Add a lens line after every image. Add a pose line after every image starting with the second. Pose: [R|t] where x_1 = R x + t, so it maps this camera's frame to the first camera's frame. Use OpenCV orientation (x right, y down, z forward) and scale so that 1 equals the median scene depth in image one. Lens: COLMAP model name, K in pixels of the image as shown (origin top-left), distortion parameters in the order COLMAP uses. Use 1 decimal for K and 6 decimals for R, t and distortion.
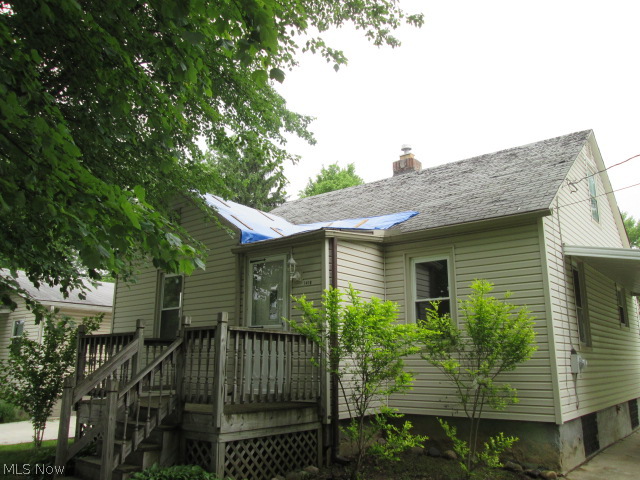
lens RADIAL K [[524.9, 0, 320.0], [0, 524.9, 240.0], [0, 0, 1]] dist [0.002773, 0.001392]
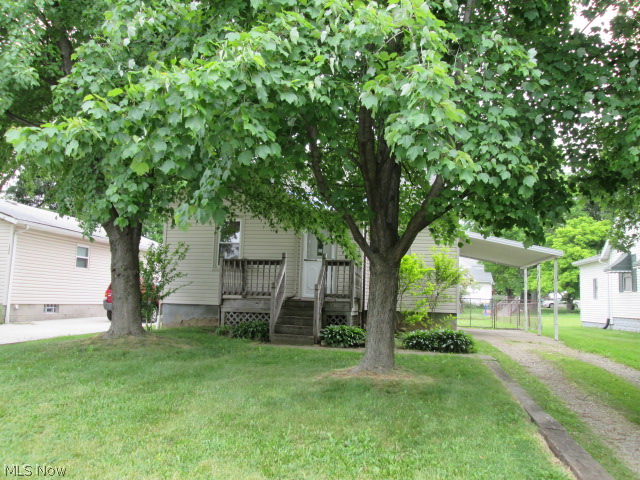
lens RADIAL K [[524.9, 0, 320.0], [0, 524.9, 240.0], [0, 0, 1]] dist [0.002773, 0.001392]
pose [[0.886491, 0.084030, 0.455053, -1.049935], [-0.138877, 0.986356, 0.088406, -0.065181], [-0.441416, -0.141567, 0.886065, -0.620990]]
